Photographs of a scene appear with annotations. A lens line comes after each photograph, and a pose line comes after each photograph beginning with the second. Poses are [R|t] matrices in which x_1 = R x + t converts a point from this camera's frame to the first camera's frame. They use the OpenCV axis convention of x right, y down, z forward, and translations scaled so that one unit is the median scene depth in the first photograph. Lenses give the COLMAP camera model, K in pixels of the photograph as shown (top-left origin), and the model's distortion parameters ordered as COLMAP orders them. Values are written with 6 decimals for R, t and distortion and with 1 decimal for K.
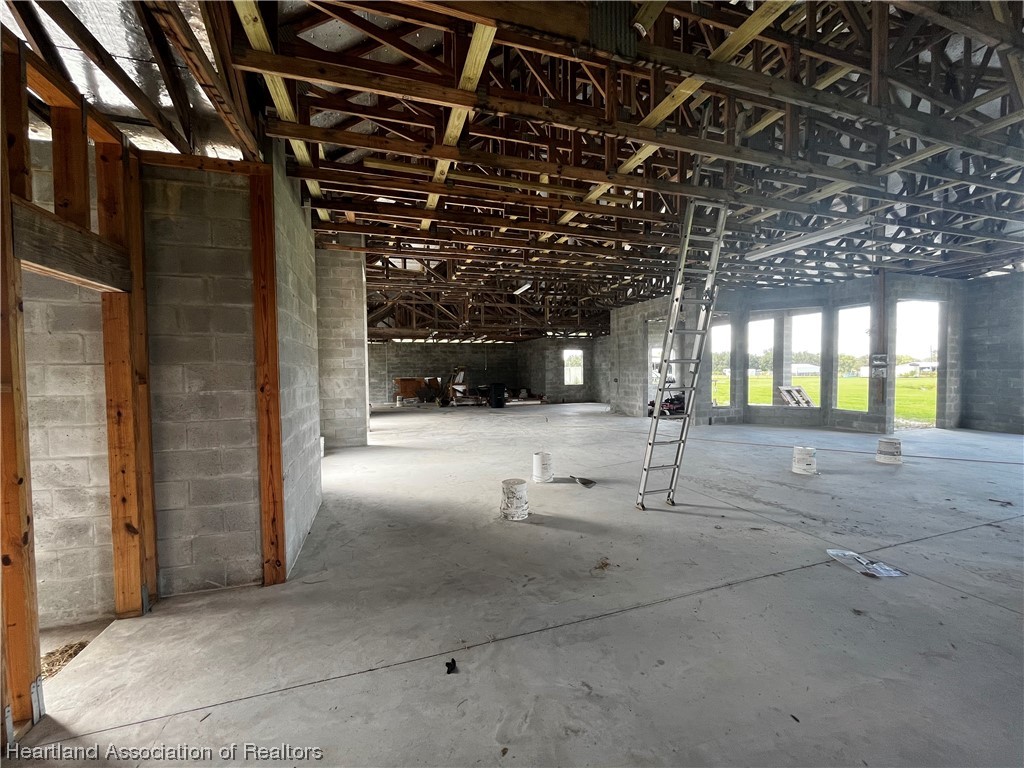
lens RADIAL K [[416.7, 0, 510.9], [0, 416.7, 385.4], [0, 0, 1]] dist [-0.000985, -0.000151]
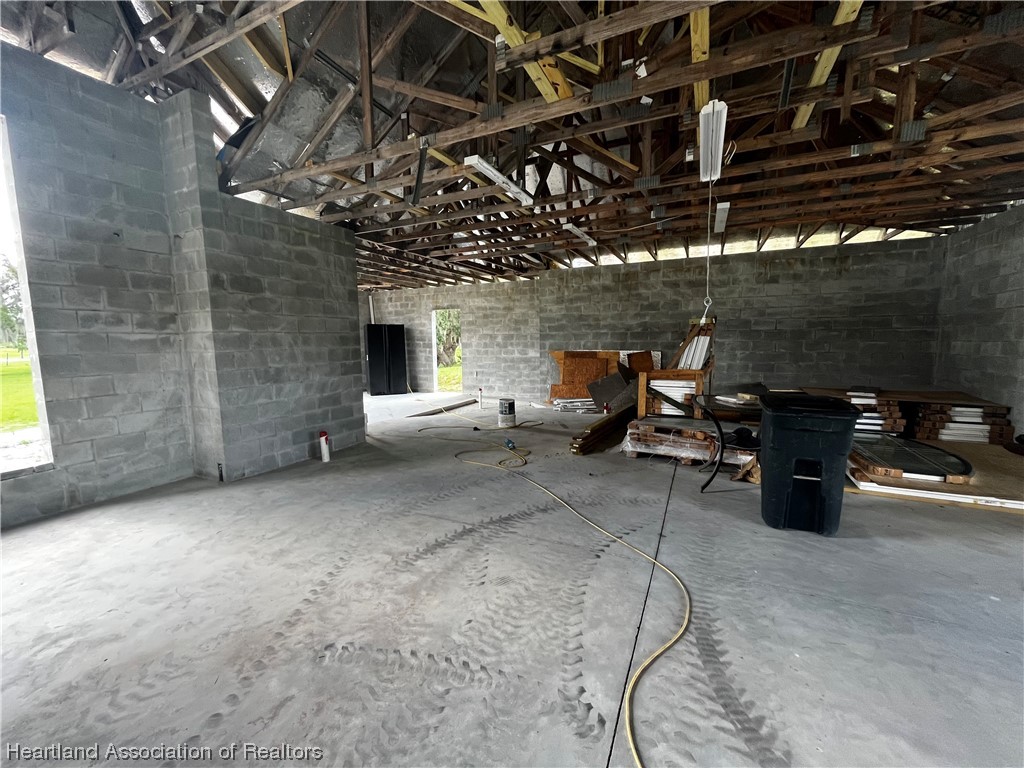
lens RADIAL K [[416.7, 0, 510.9], [0, 416.7, 385.4], [0, 0, 1]] dist [-0.000985, -0.000151]
pose [[0.729777, 0.078530, -0.679160, -0.000876], [-0.021273, 0.995509, 0.092251, -0.022424], [0.683354, -0.052875, 0.728170, 0.686552]]
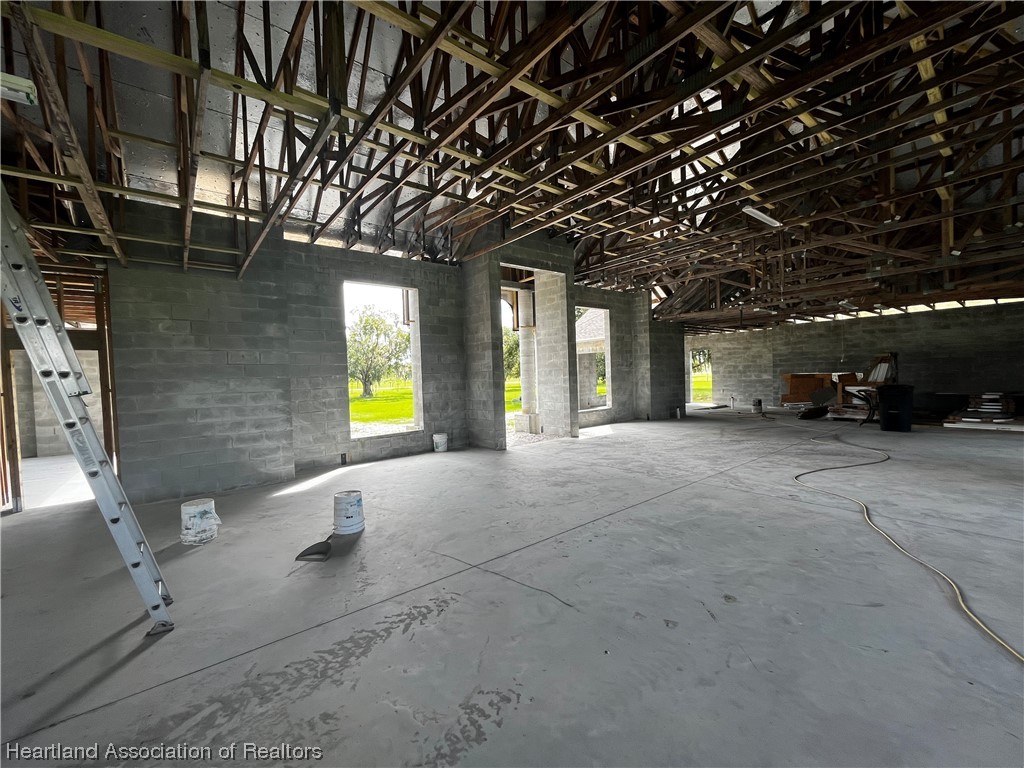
lens RADIAL K [[416.7, 0, 510.9], [0, 416.7, 385.4], [0, 0, 1]] dist [-0.000985, -0.000151]
pose [[0.355987, 0.023553, -0.934194, 0.261269], [-0.004750, 0.999715, 0.023394, -0.013434], [0.934479, -0.003890, 0.355997, 0.306841]]
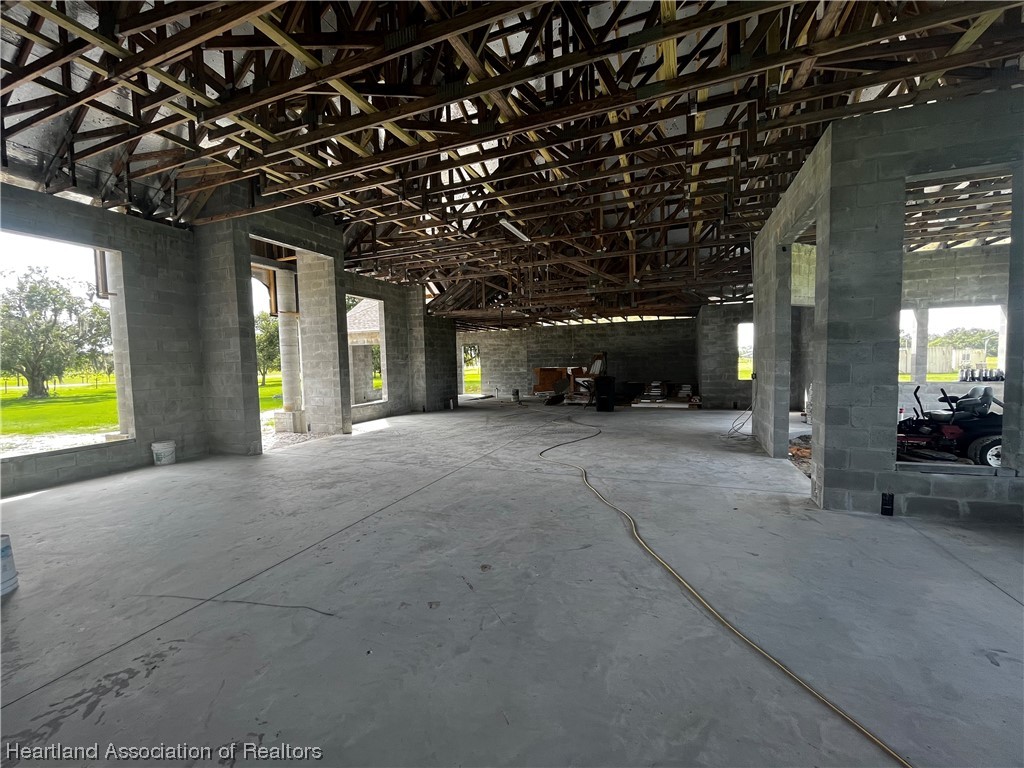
lens RADIAL K [[416.7, 0, 510.9], [0, 416.7, 385.4], [0, 0, 1]] dist [-0.000985, -0.000151]
pose [[0.771394, 0.029216, -0.635686, 0.263400], [-0.007970, 0.999311, 0.036258, -0.013000], [0.636308, -0.022903, 0.771095, 0.312474]]
